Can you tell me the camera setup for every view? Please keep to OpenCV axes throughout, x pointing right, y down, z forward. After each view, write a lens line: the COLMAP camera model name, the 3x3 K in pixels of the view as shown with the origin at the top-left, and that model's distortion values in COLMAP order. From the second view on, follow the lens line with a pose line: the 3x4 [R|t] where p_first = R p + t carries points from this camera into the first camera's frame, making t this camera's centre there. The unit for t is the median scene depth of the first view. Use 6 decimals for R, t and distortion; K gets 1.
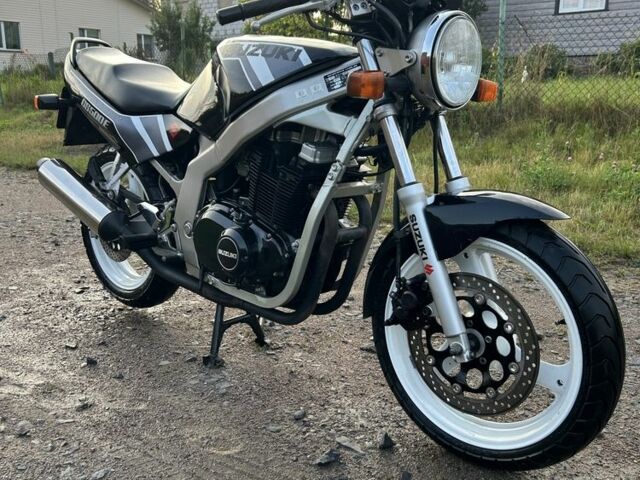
lens RADIAL K [[656.2, 0, 320.0], [0, 656.2, 240.0], [0, 0, 1]] dist [0.002464, -0.005866]
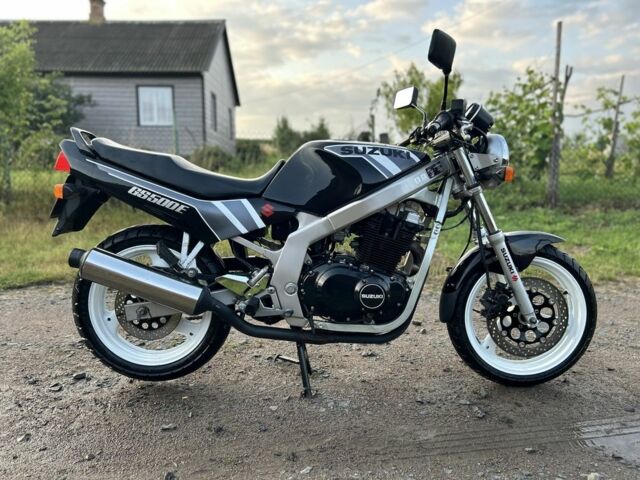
lens RADIAL K [[484.9, 0, 320.0], [0, 484.9, 240.0], [0, 0, 1]] dist [0.031405, -0.003925]
pose [[0.719756, -0.088446, 0.688570, -0.930065], [0.158163, 0.986659, -0.038592, -0.074540], [-0.675970, 0.136683, 0.724142, 0.338152]]
